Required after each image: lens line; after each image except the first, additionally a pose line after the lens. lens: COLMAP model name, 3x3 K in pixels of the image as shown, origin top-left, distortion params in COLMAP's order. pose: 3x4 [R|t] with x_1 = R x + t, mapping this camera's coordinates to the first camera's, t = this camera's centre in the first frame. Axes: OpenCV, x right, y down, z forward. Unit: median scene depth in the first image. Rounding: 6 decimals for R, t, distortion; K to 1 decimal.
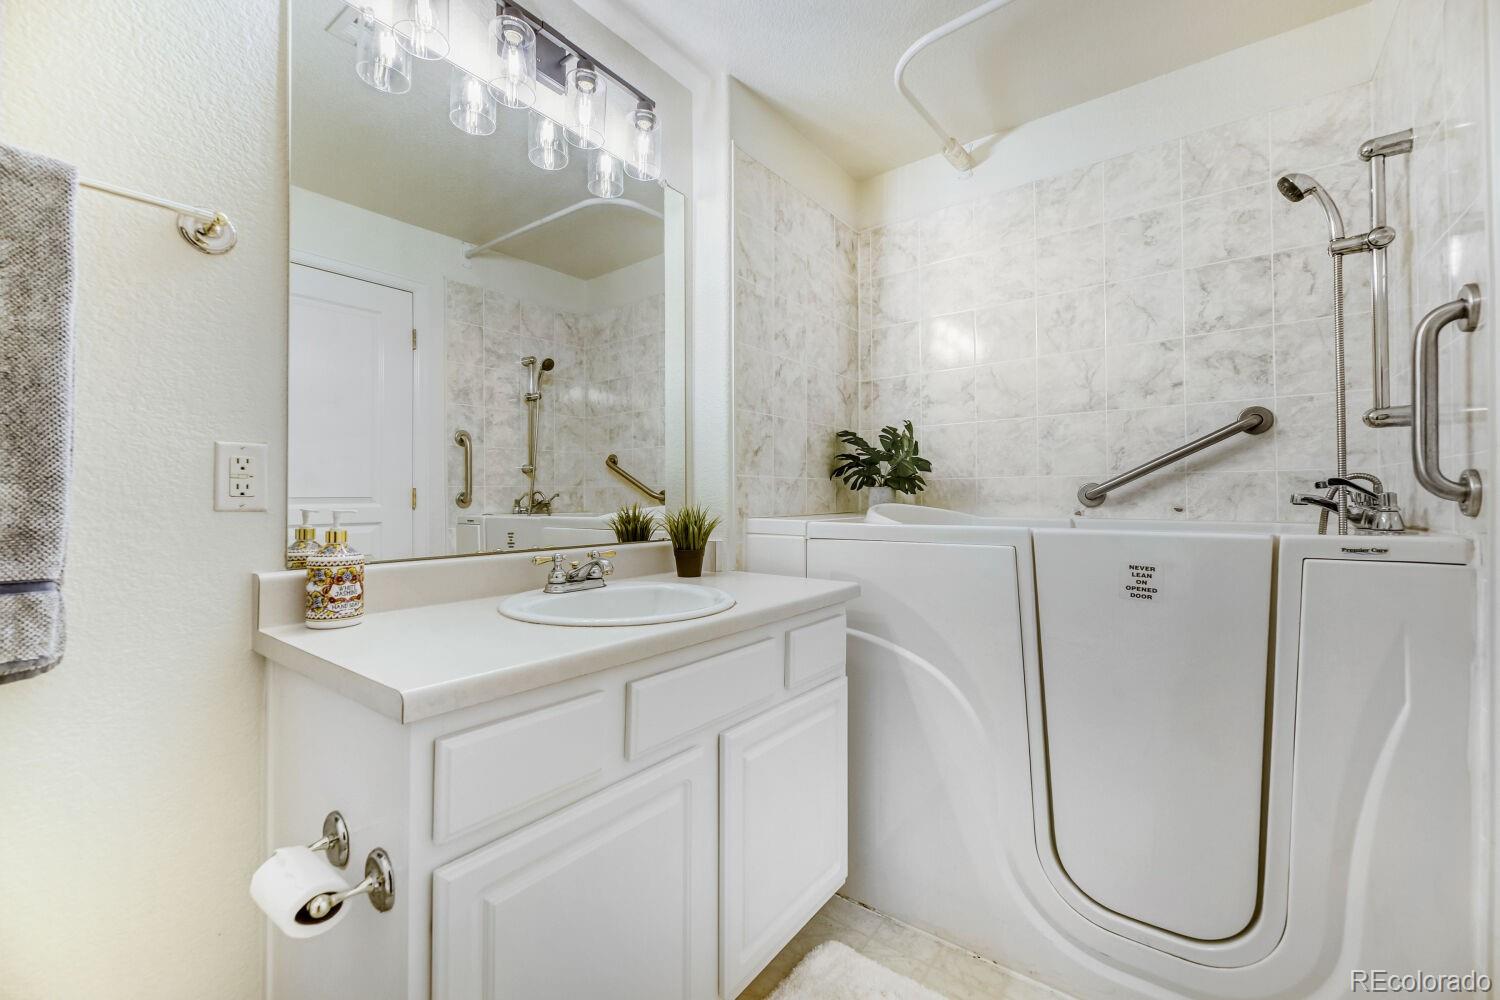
lens RADIAL K [[614.2, 0, 754.4], [0, 614.2, 493.8], [0, 0, 1]] dist [0.000811, -0.001706]
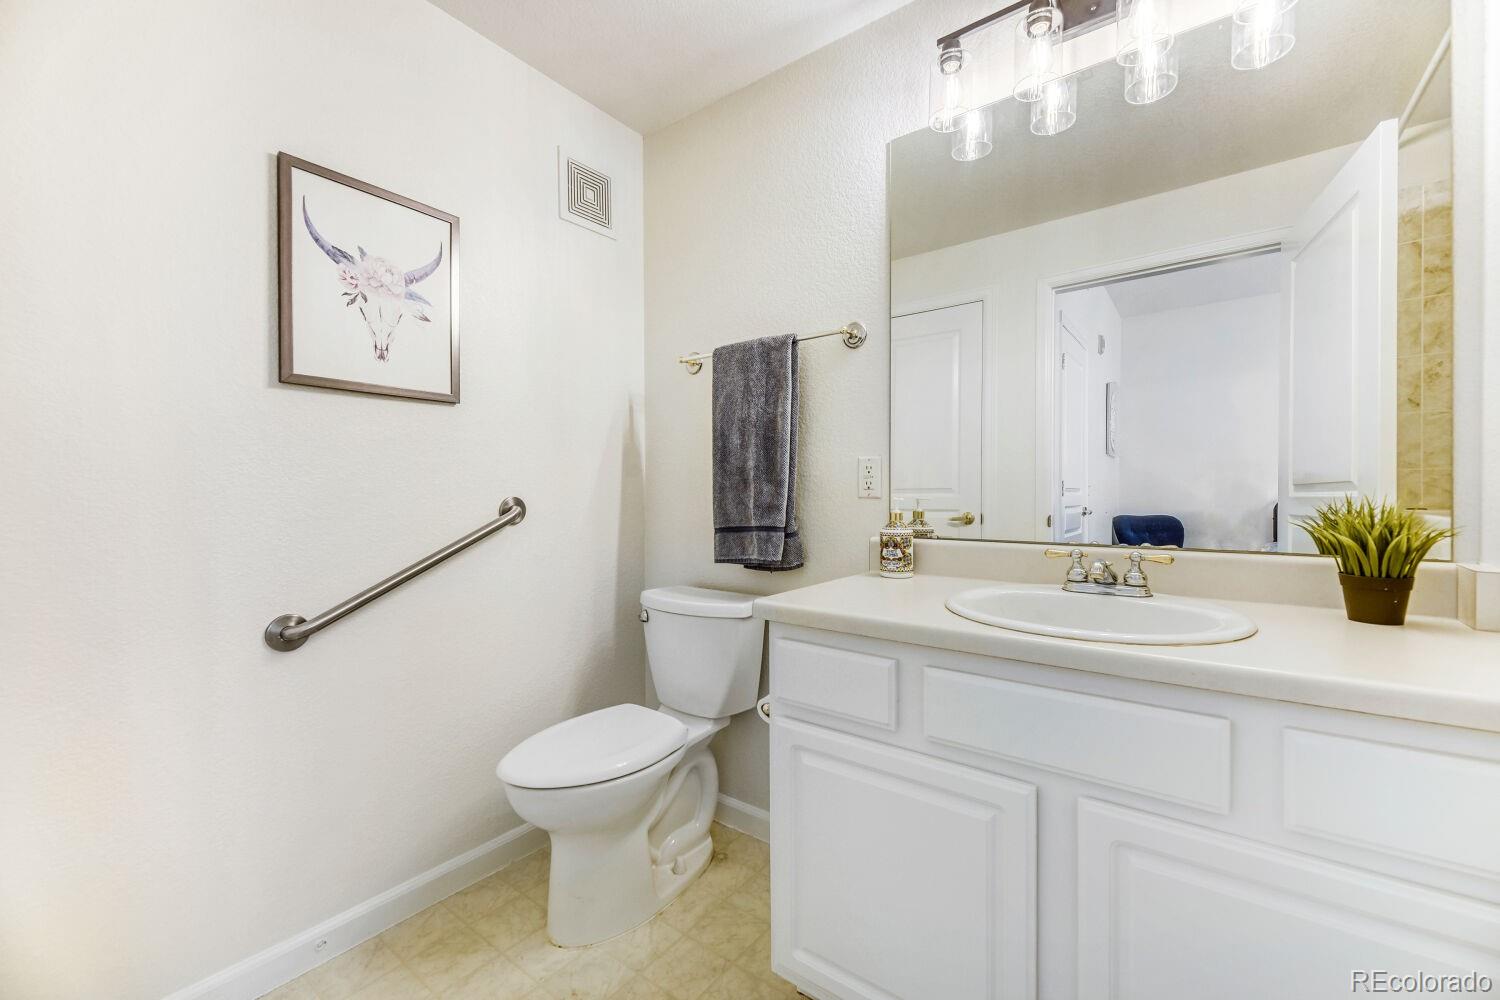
lens RADIAL K [[614.2, 0, 751.3], [0, 614.2, 498.9], [0, 0, 1]] dist [0.000811, -0.001706]
pose [[-0.004167, 0.014477, -0.999887, 0.744441], [0.011328, 0.999832, 0.014429, 0.002746], [0.999927, -0.011266, -0.004330, 0.630217]]
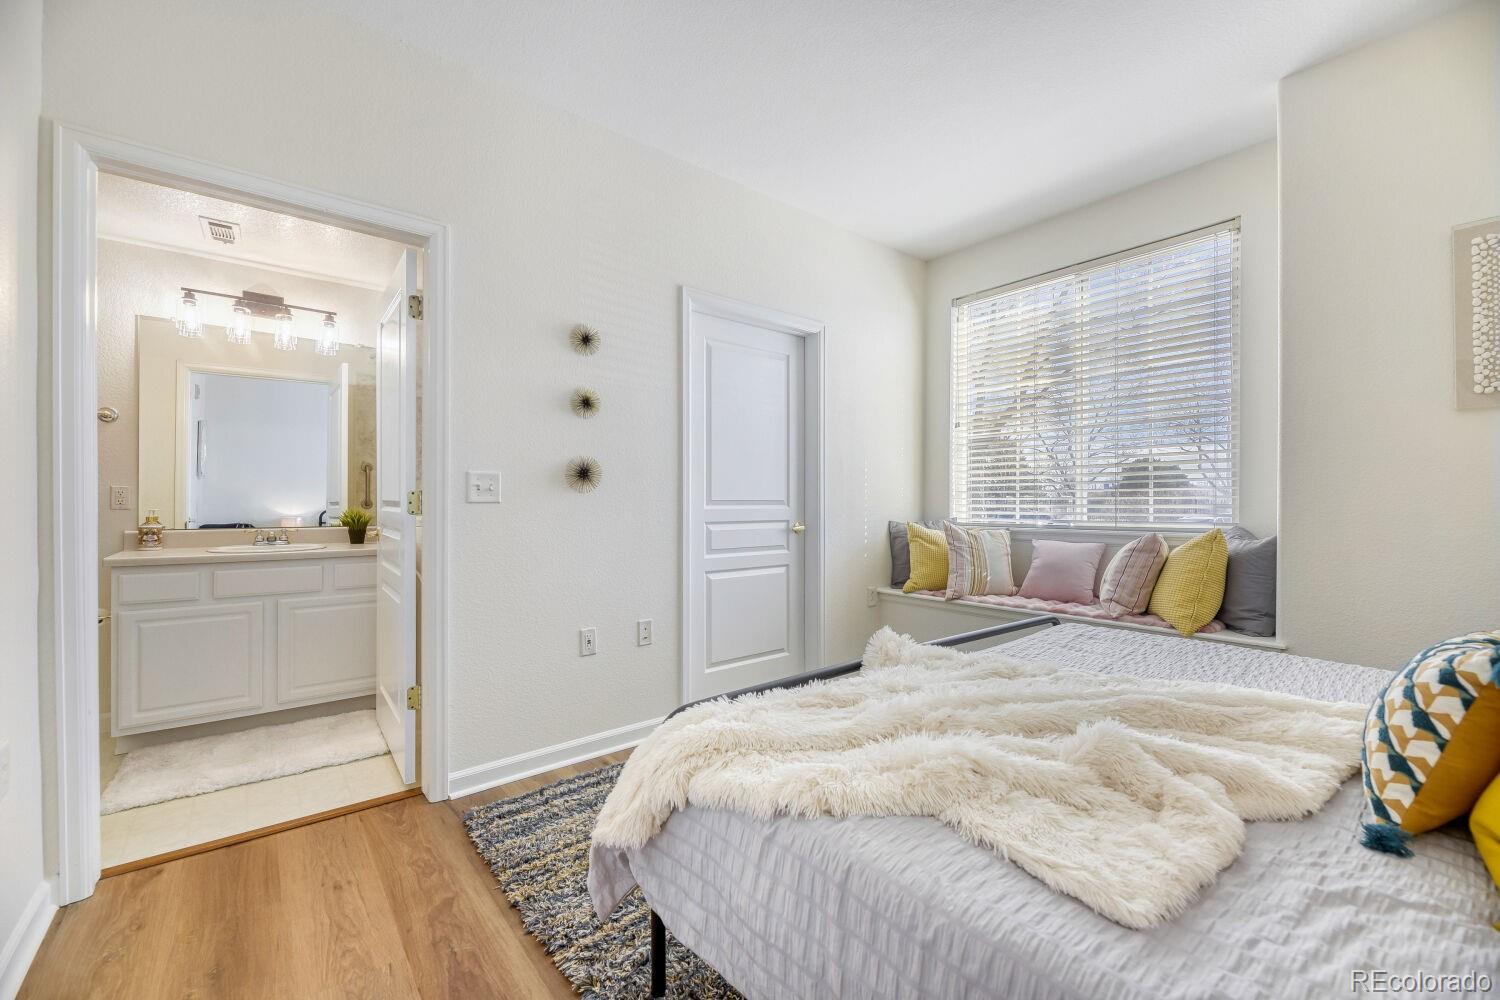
lens RADIAL K [[614.2, 0, 749.8], [0, 614.2, 500.1], [0, 0, 1]] dist [0.000811, -0.001706]
pose [[0.968145, 0.000019, -0.250392, 2.564269], [0.000081, 1.000000, 0.000391, -0.017135], [0.250392, -0.000399, 0.968145, -0.990042]]
